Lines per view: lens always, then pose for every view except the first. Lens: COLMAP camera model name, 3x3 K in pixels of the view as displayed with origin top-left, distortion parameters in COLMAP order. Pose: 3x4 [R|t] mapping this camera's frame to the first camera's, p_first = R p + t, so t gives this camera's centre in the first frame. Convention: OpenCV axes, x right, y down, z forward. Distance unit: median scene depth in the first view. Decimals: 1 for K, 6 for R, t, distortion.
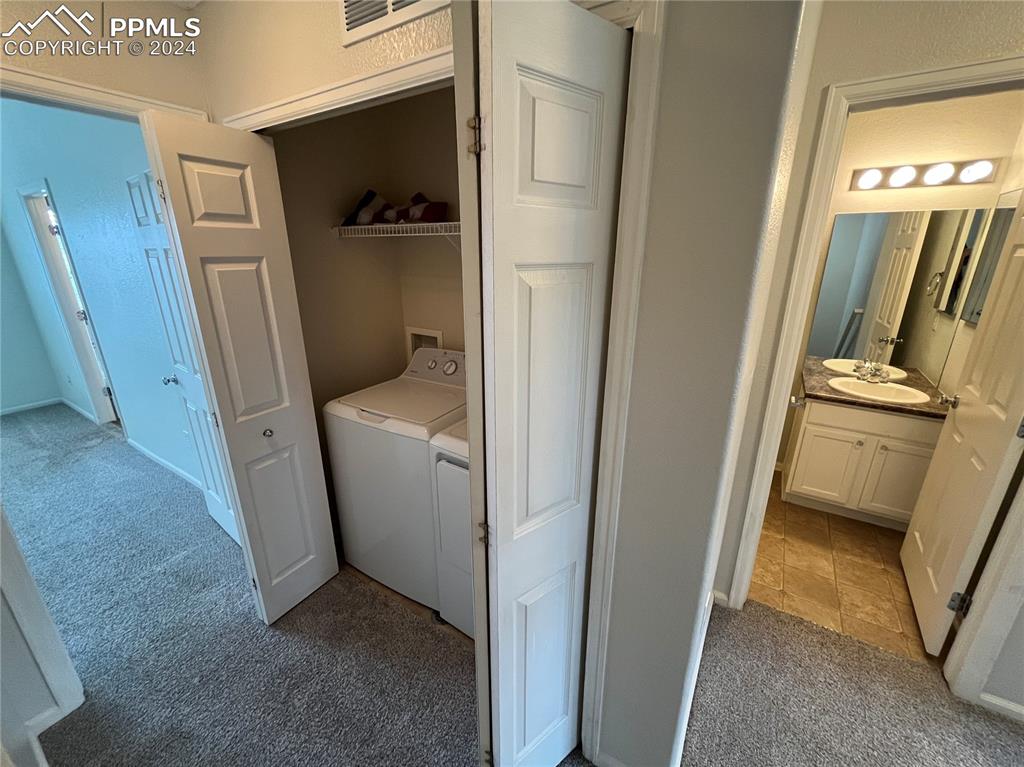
lens RADIAL K [[412.1, 0, 514.7], [0, 412.1, 379.2], [0, 0, 1]] dist [-0.001631, 0.000089]
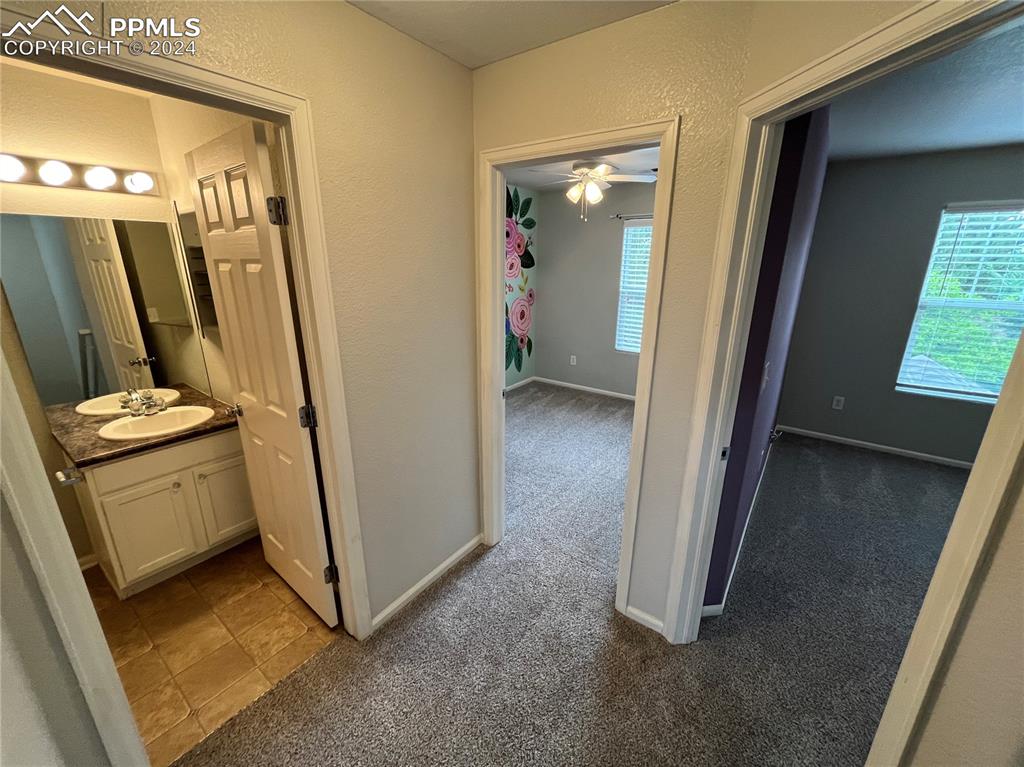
lens RADIAL K [[412.1, 0, 514.7], [0, 412.1, 379.2], [0, 0, 1]] dist [-0.001631, 0.000089]
pose [[0.062989, -0.281310, 0.957548, 0.116485], [0.297768, 0.921050, 0.251000, -0.056136], [-0.952558, 0.269317, 0.141781, 0.138516]]
